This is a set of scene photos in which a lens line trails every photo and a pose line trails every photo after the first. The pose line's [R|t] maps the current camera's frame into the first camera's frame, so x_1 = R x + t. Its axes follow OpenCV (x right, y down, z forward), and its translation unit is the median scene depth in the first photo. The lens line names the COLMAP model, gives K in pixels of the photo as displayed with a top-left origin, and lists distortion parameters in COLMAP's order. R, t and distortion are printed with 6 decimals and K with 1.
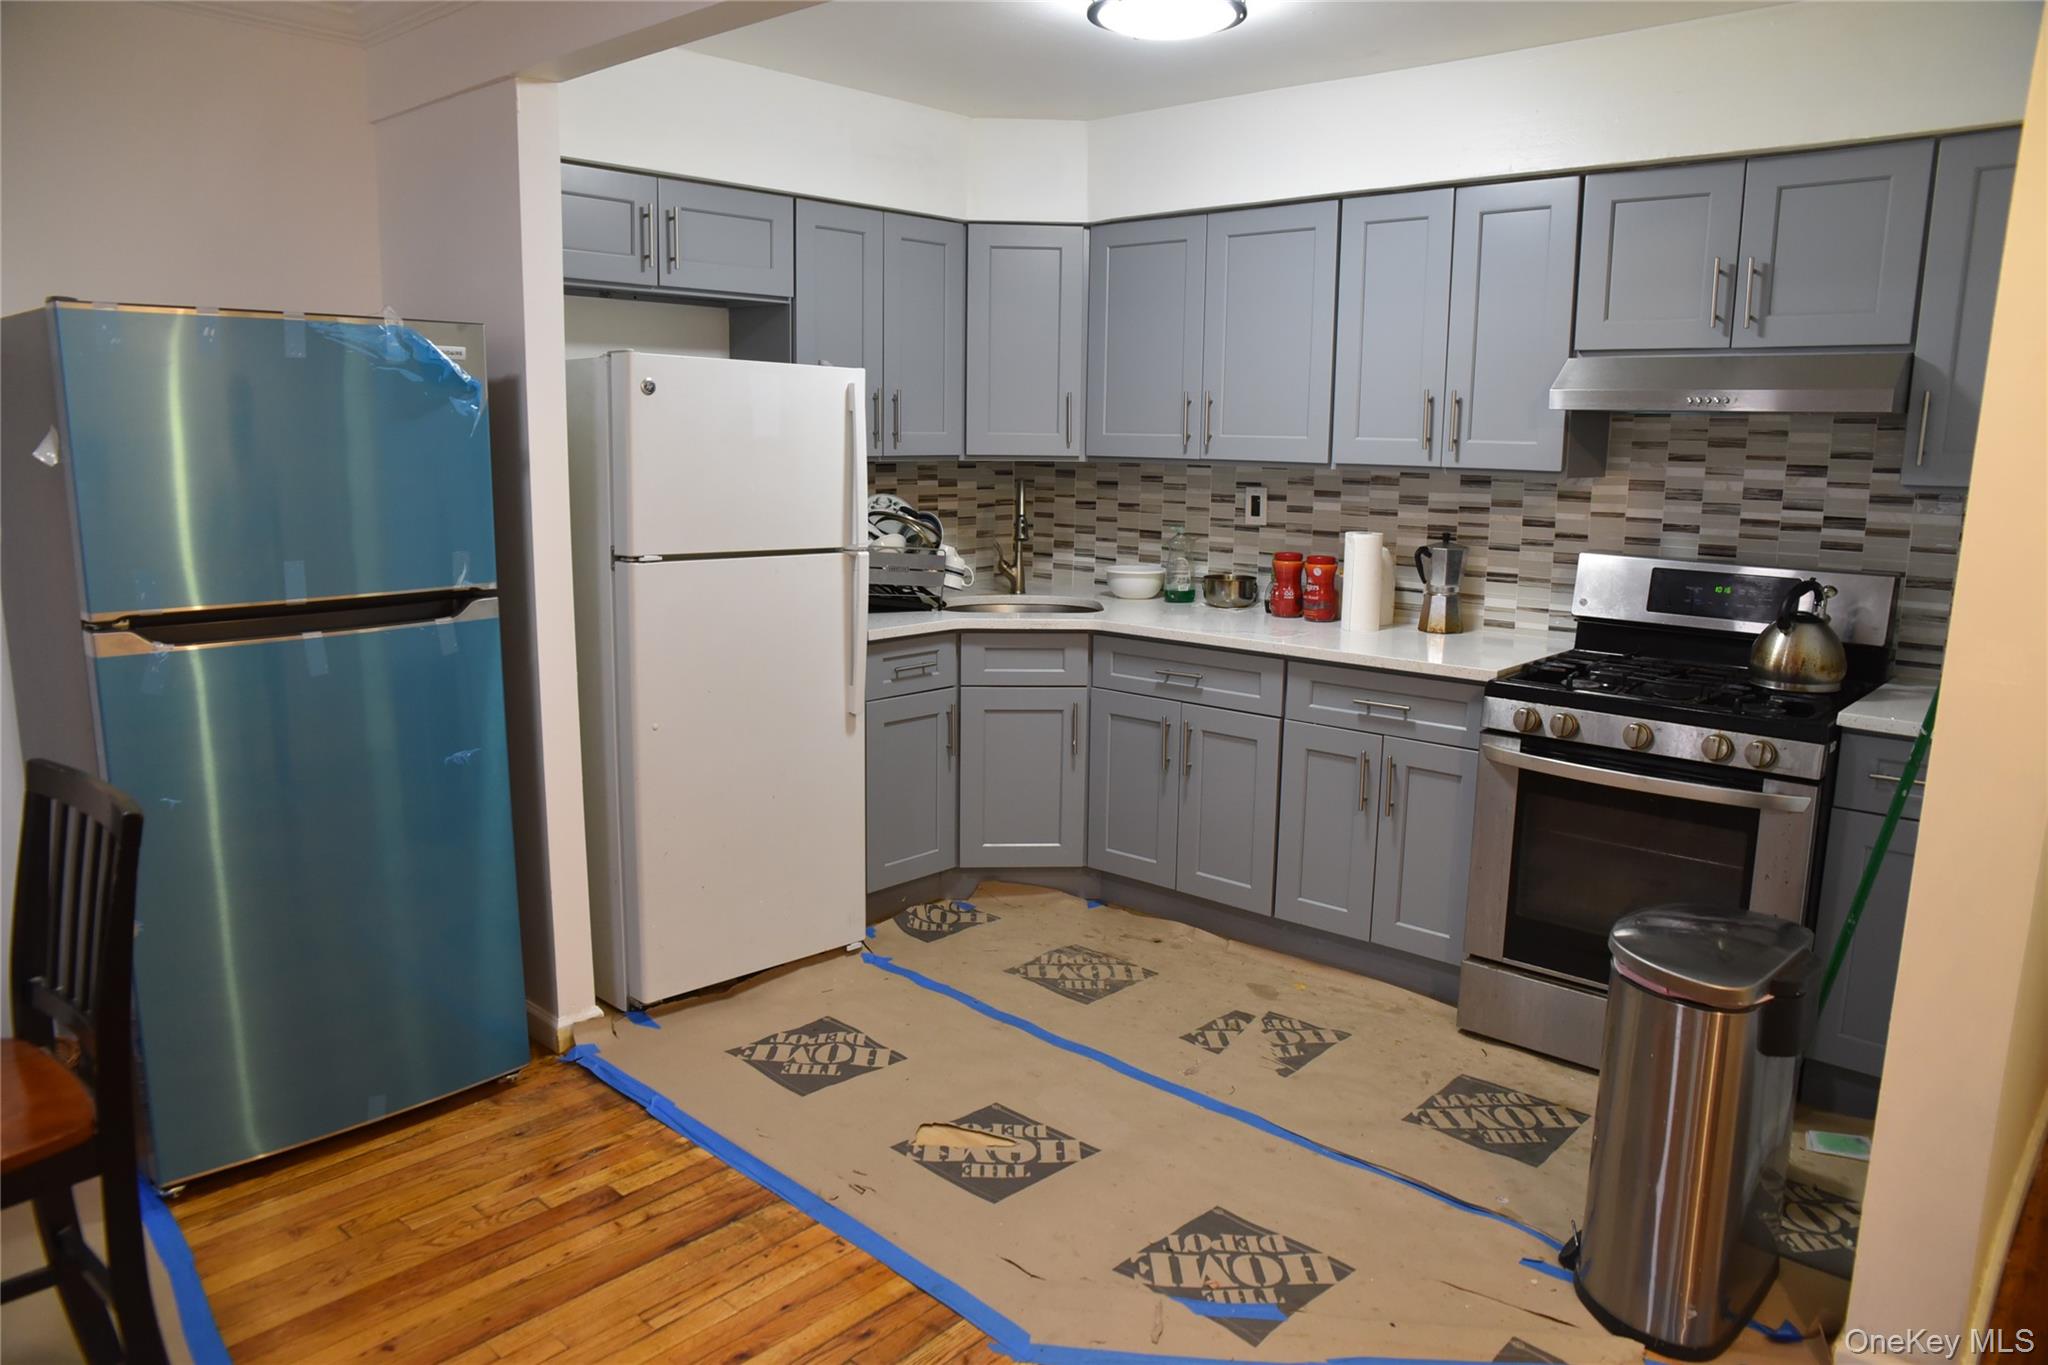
lens RADIAL K [[1375.5, 0, 1026.7], [0, 1375.5, 695.3], [0, 0, 1]] dist [-0.091934, 0.051532]
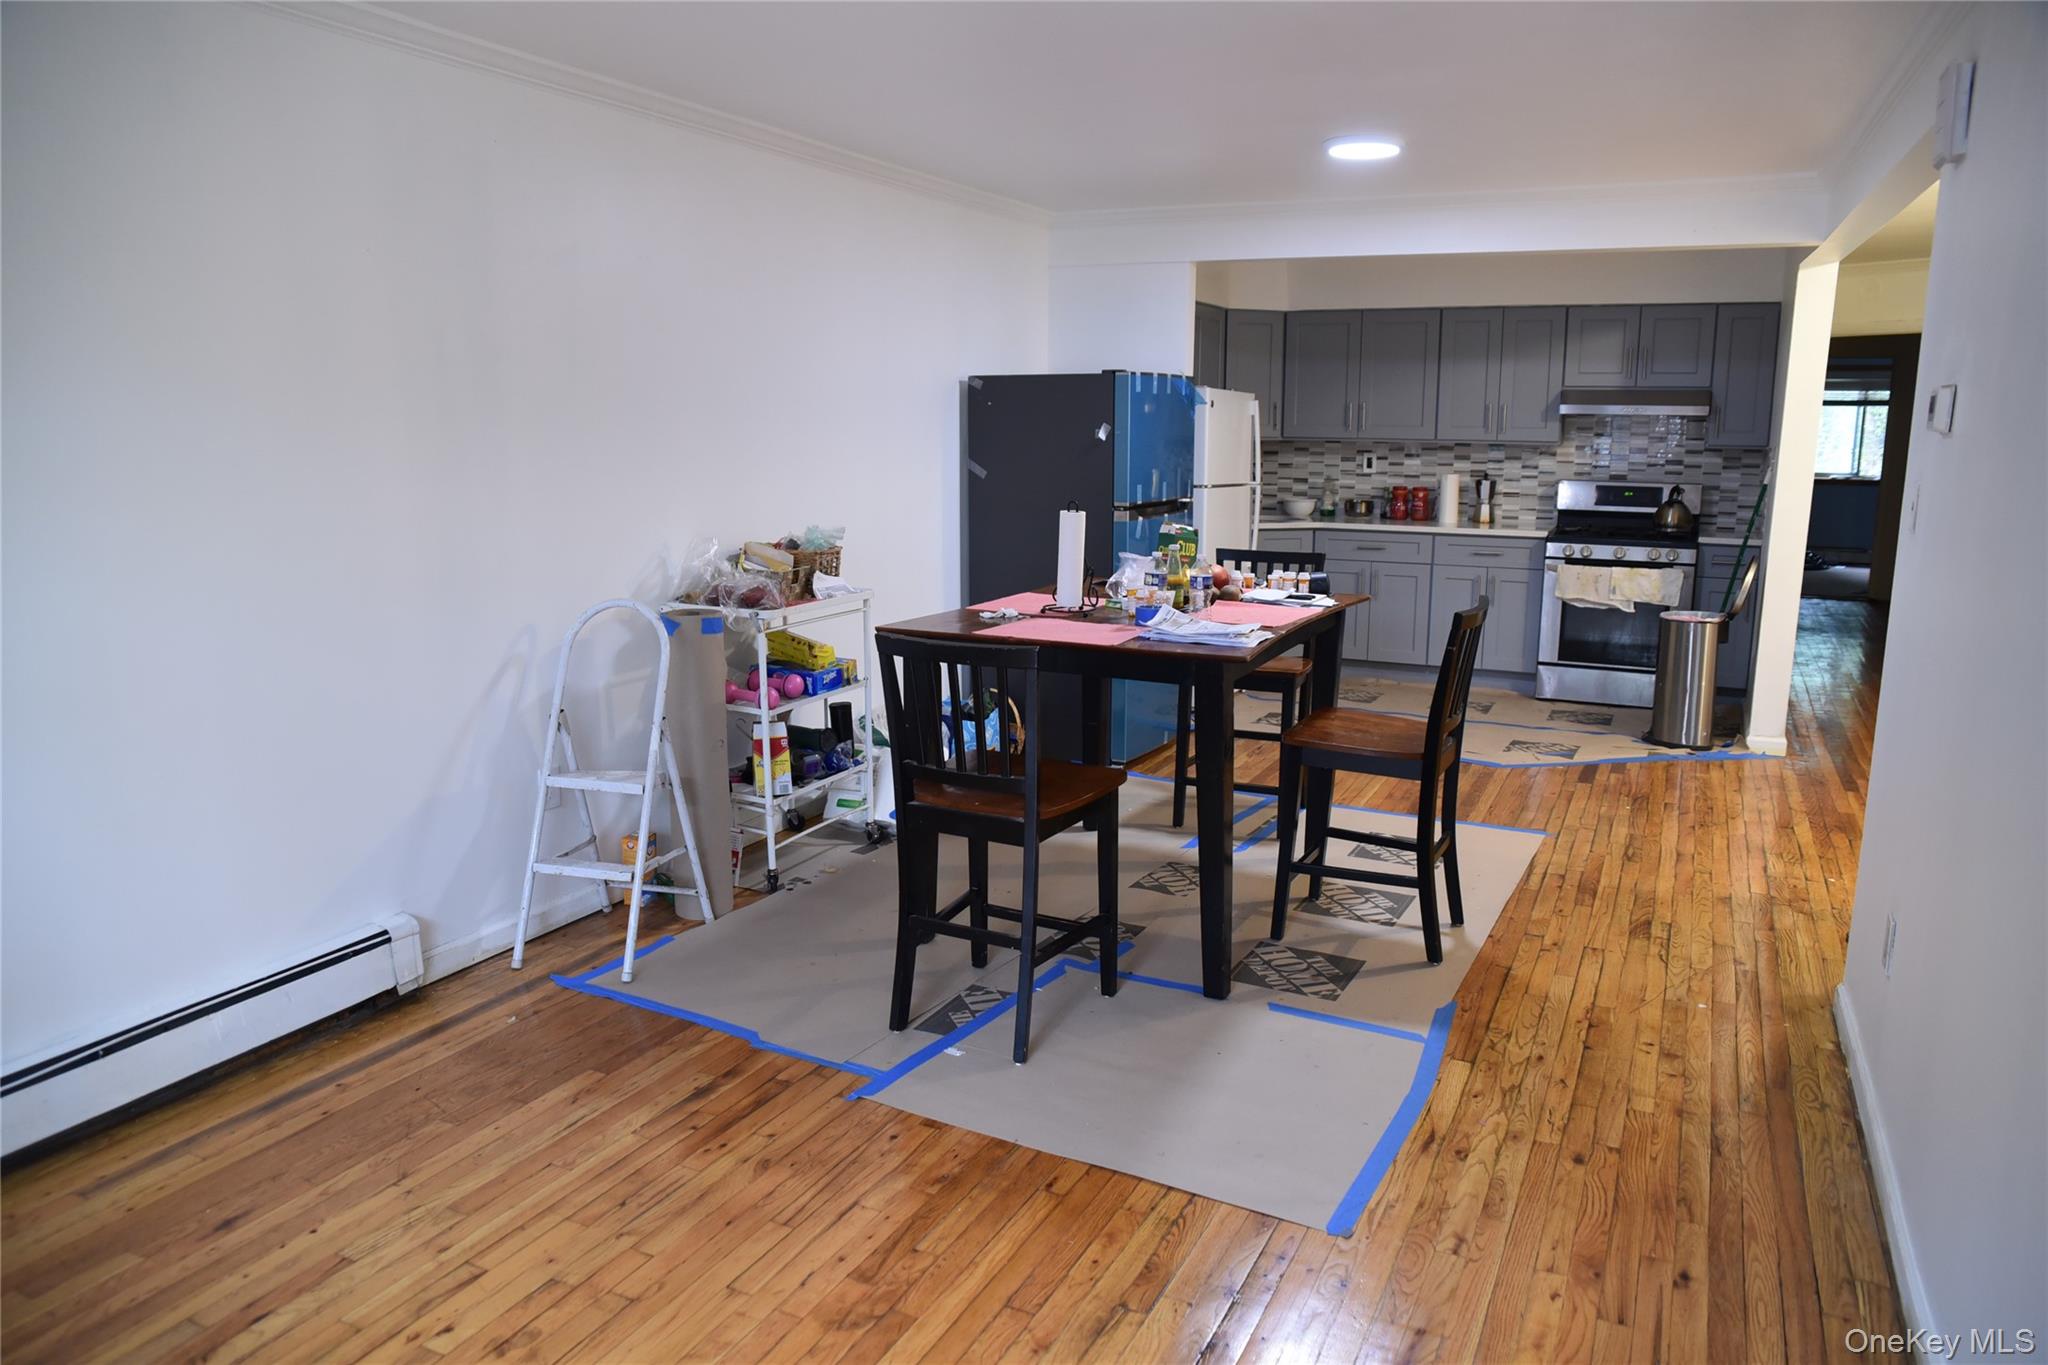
lens RADIAL K [[1375.5, 0, 1028.3], [0, 1375.5, 679.0], [0, 0, 1]] dist [-0.091934, 0.051532]
pose [[0.962658, -0.059210, 0.264165, -0.900892], [0.059252, 0.998212, 0.007815, 0.130031], [-0.264155, 0.008129, 0.964446, -0.766892]]
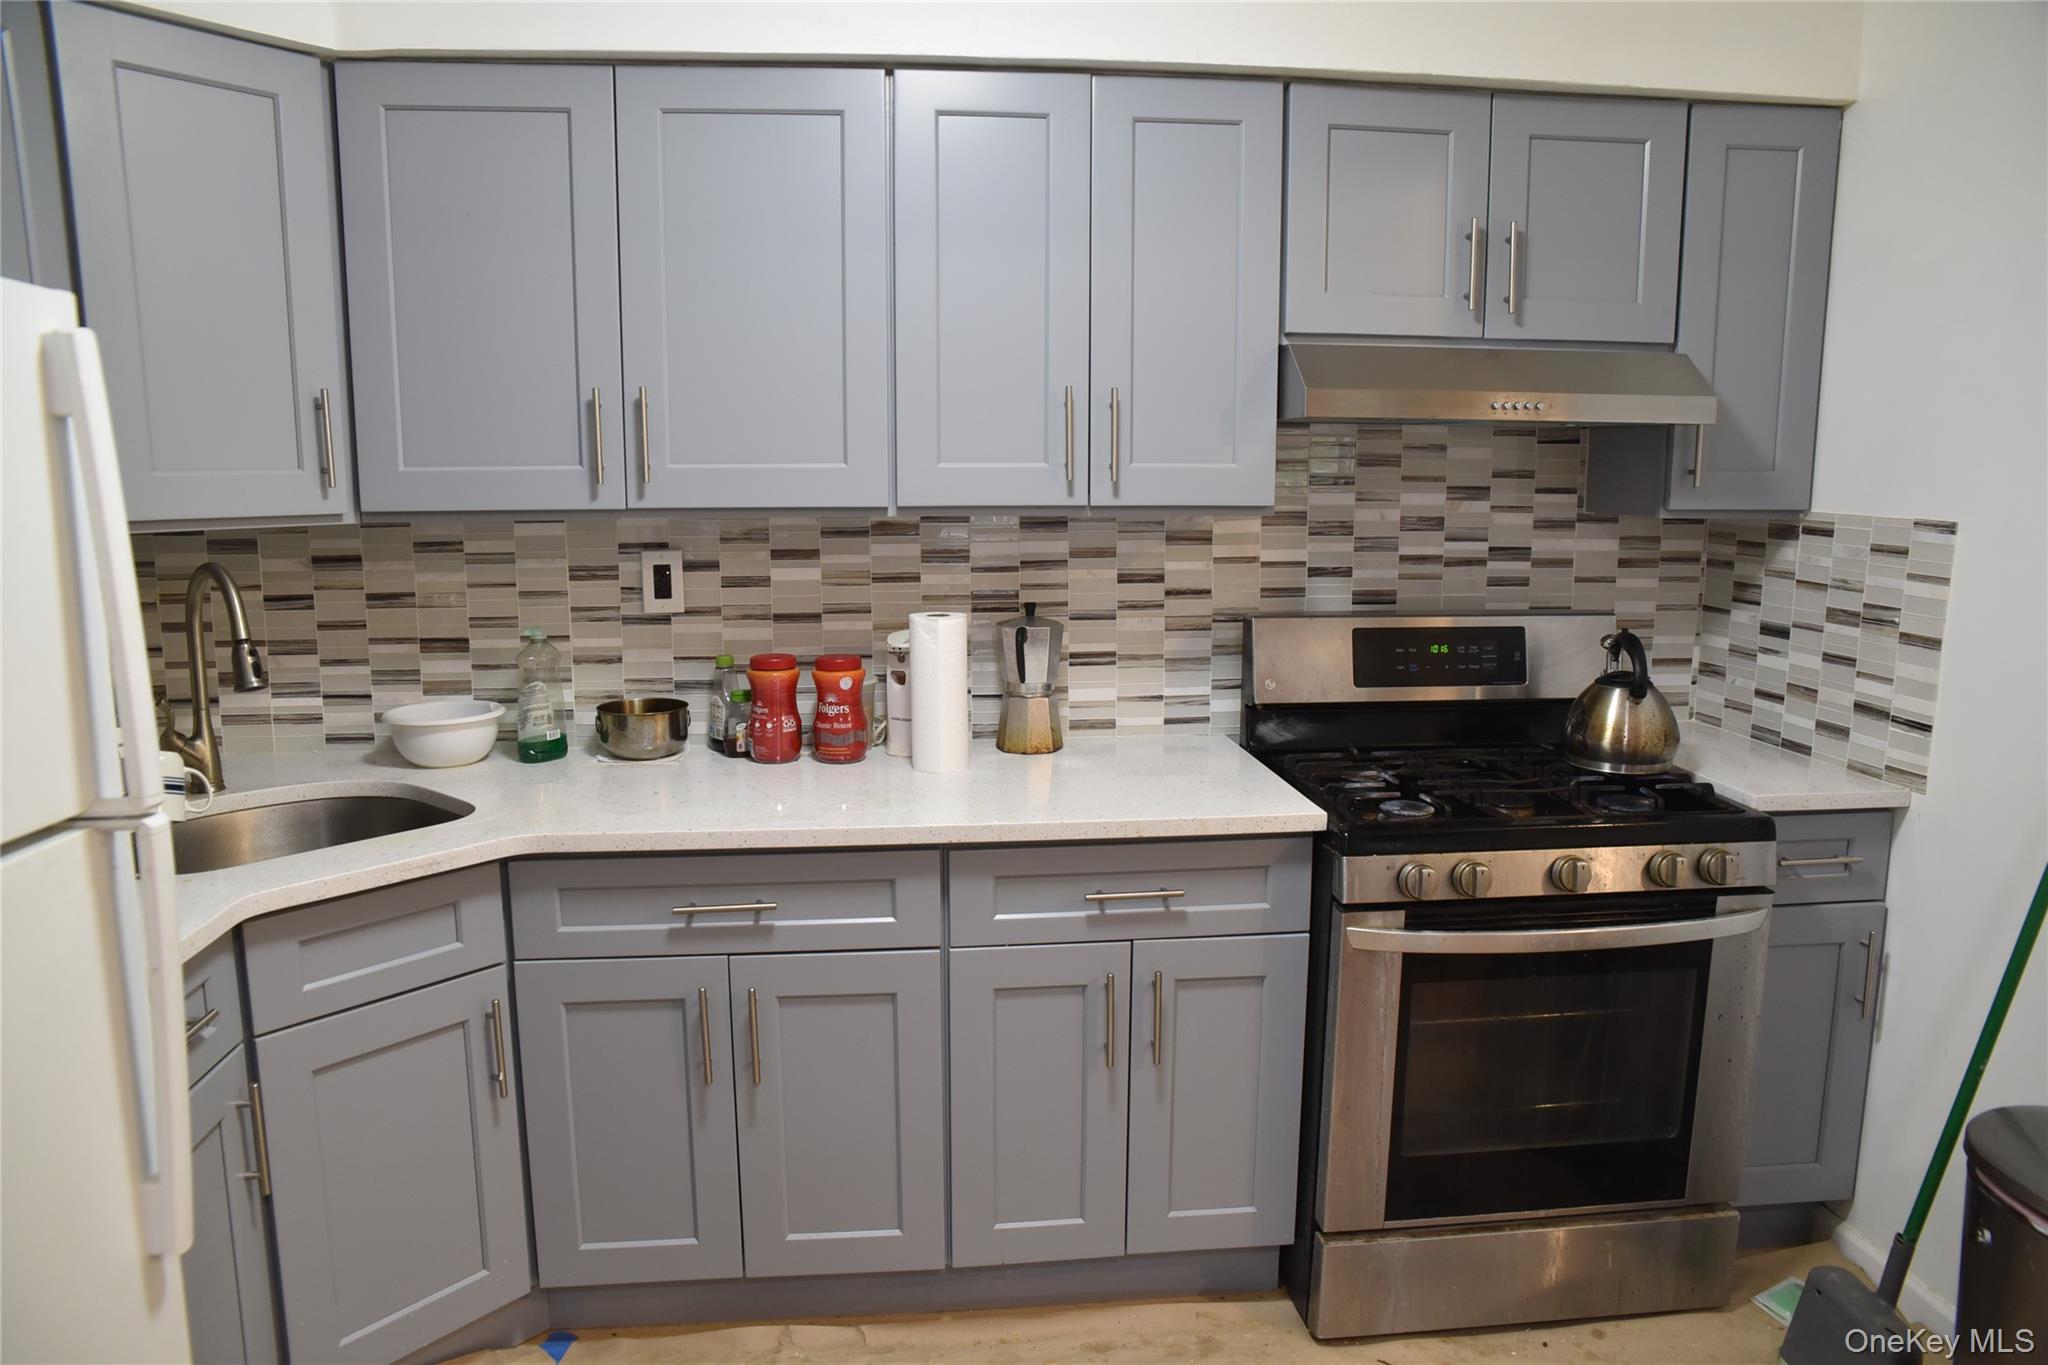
lens RADIAL K [[1375.5, 0, 1023.3], [0, 1375.5, 698.4], [0, 0, 1]] dist [-0.091934, 0.051532]
pose [[0.667336, -0.138693, 0.731729, -0.194903], [0.147402, 0.987668, 0.052773, -0.109133], [-0.730025, 0.072641, 0.679549, 0.548229]]
